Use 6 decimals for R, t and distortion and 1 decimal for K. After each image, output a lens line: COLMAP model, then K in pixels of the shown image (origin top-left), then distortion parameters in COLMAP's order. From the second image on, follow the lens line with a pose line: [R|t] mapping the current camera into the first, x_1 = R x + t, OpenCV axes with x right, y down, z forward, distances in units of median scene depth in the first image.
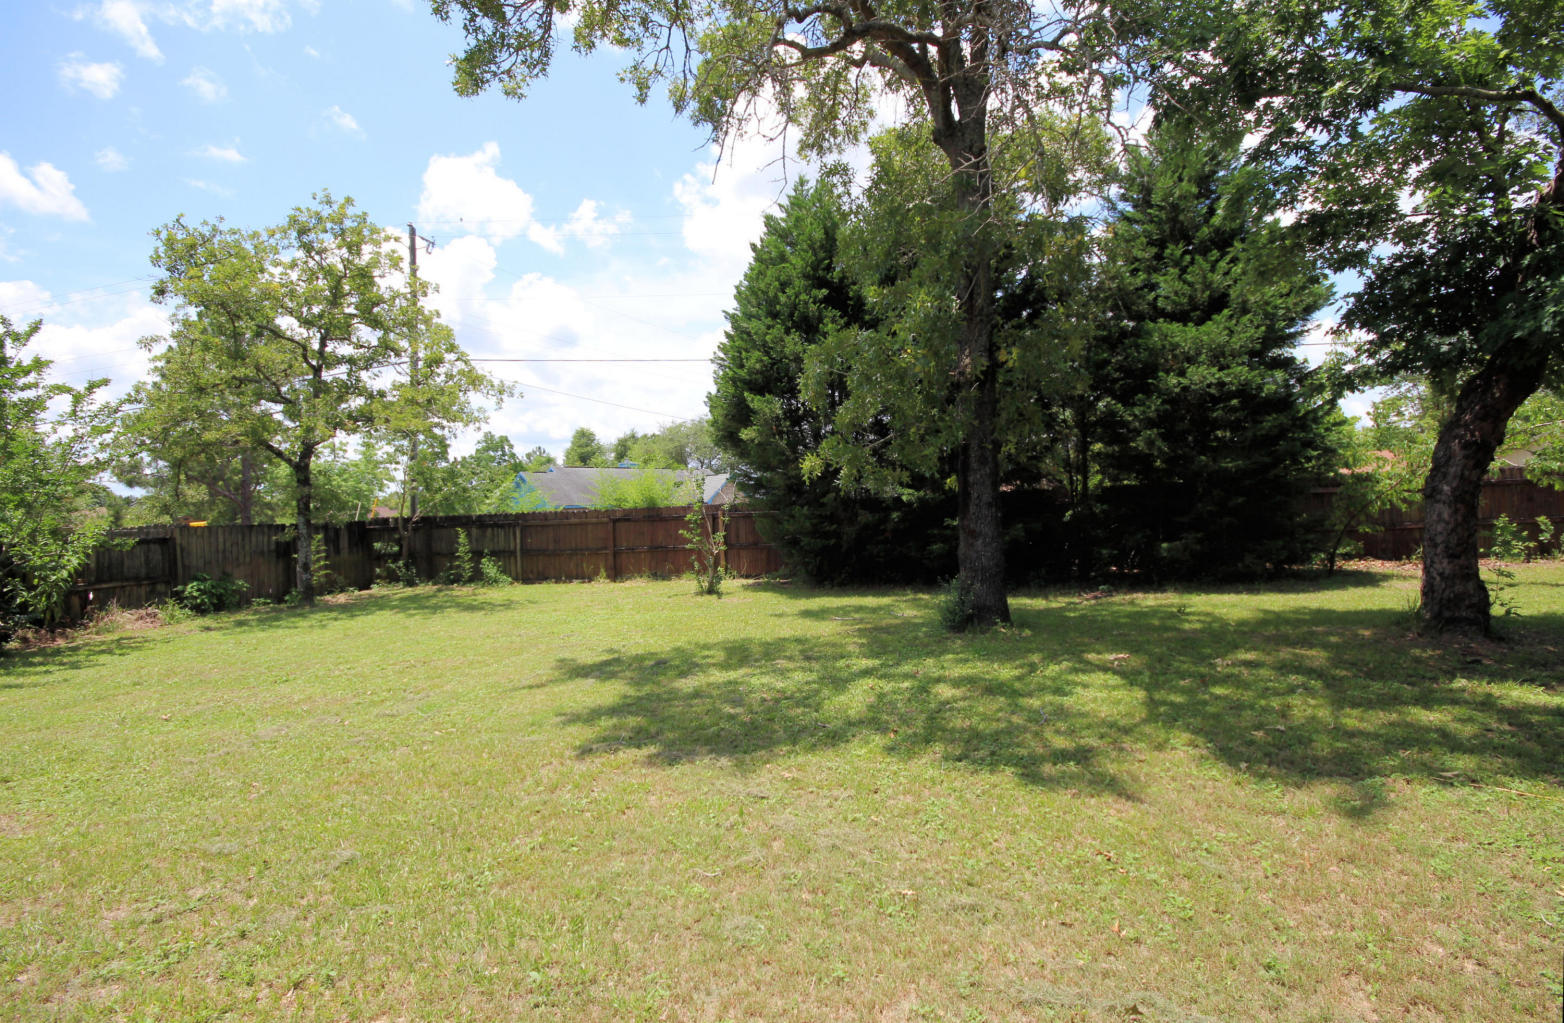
lens RADIAL K [[722.2, 0, 784.1], [0, 722.2, 510.9], [0, 0, 1]] dist [0.004548, 0.000420]
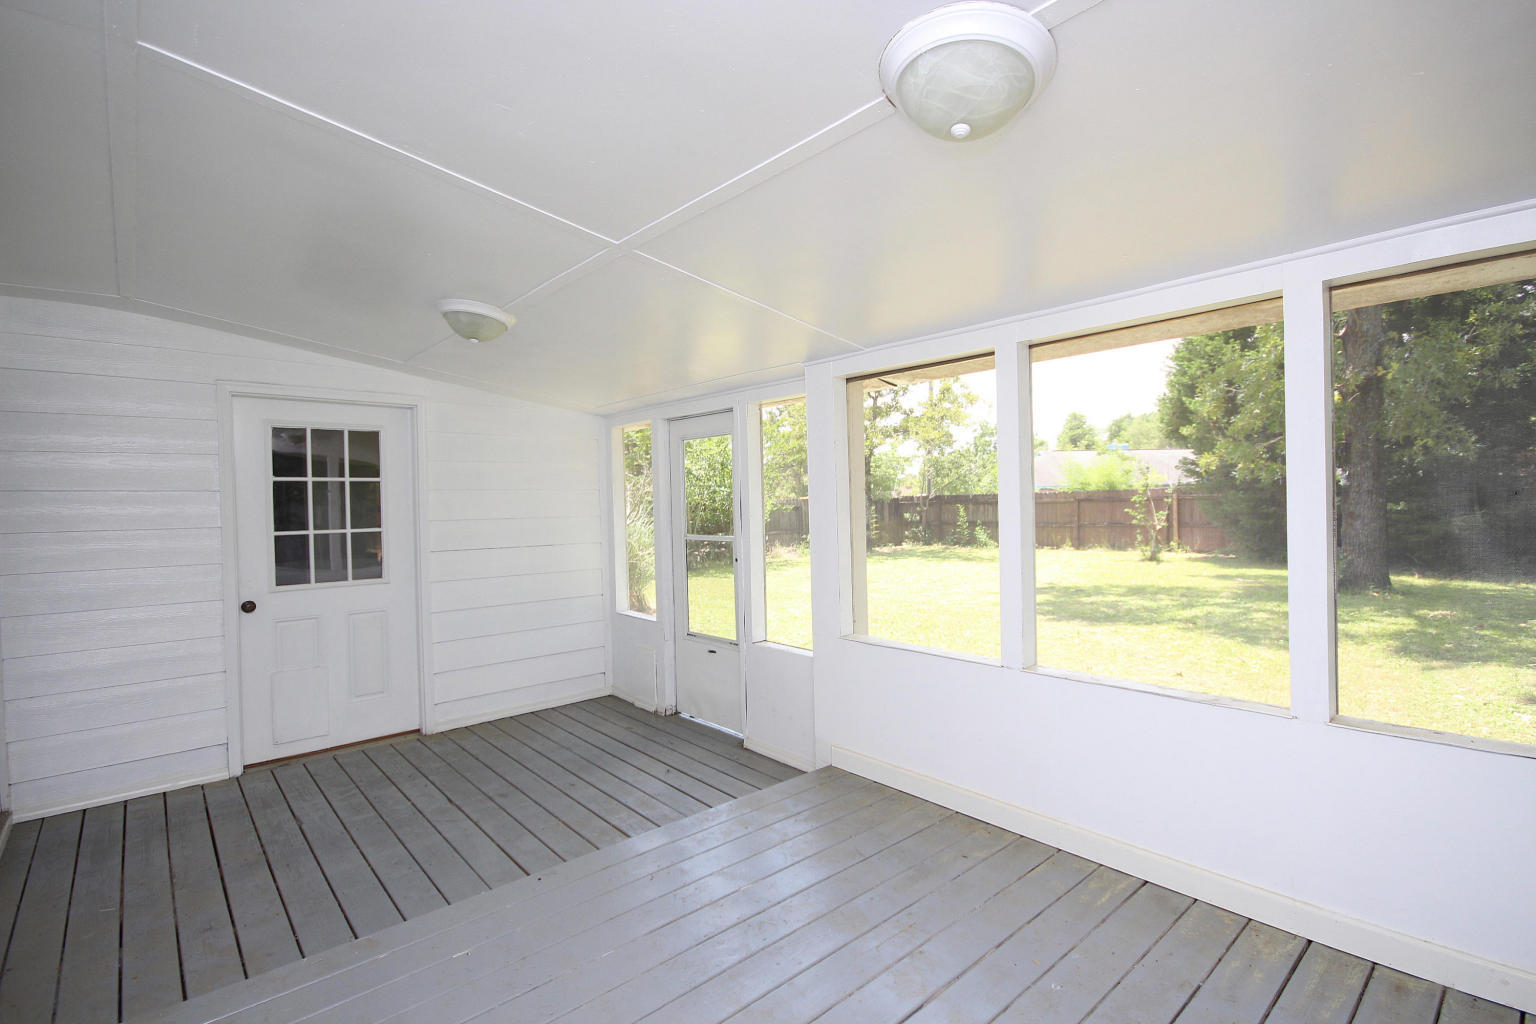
lens RADIAL K [[710.0, 0, 768.6], [0, 710.0, 506.0], [0, 0, 1]] dist [0.000600, -0.000197]
pose [[0.773658, 0.020479, -0.633272, 0.128284], [-0.006128, 0.999673, 0.024842, -0.004378], [0.633573, -0.015339, 0.773530, -0.285964]]
